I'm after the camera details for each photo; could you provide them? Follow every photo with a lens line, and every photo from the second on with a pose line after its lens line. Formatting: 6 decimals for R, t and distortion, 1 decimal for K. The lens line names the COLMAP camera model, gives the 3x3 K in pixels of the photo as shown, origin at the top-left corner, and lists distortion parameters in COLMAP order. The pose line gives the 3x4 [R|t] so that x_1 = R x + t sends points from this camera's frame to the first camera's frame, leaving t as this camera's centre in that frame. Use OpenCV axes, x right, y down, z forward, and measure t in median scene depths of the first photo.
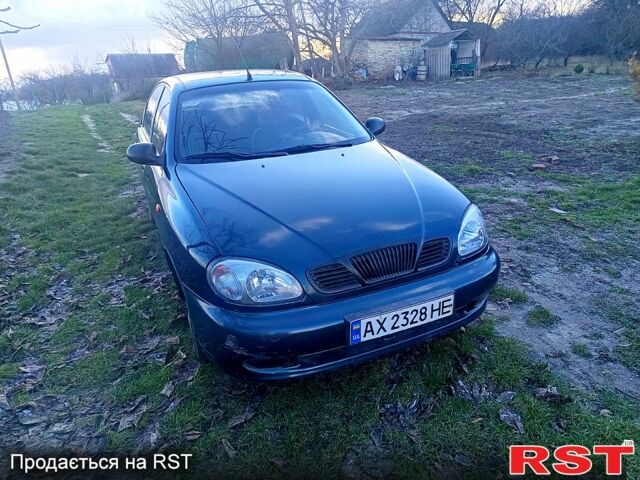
lens RADIAL K [[407.2, 0, 320.0], [0, 407.2, 240.0], [0, 0, 1]] dist [-0.004255, -0.000416]
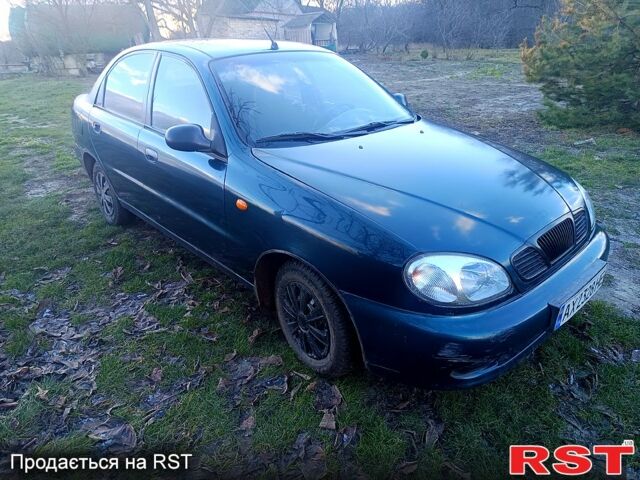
lens RADIAL K [[407.2, 0, 320.0], [0, 407.2, 240.0], [0, 0, 1]] dist [-0.004255, -0.000416]
pose [[0.953291, -0.100673, 0.284783, -0.376823], [0.088911, 0.994576, 0.053968, -0.029392], [-0.288672, -0.026126, 0.957072, 0.138186]]
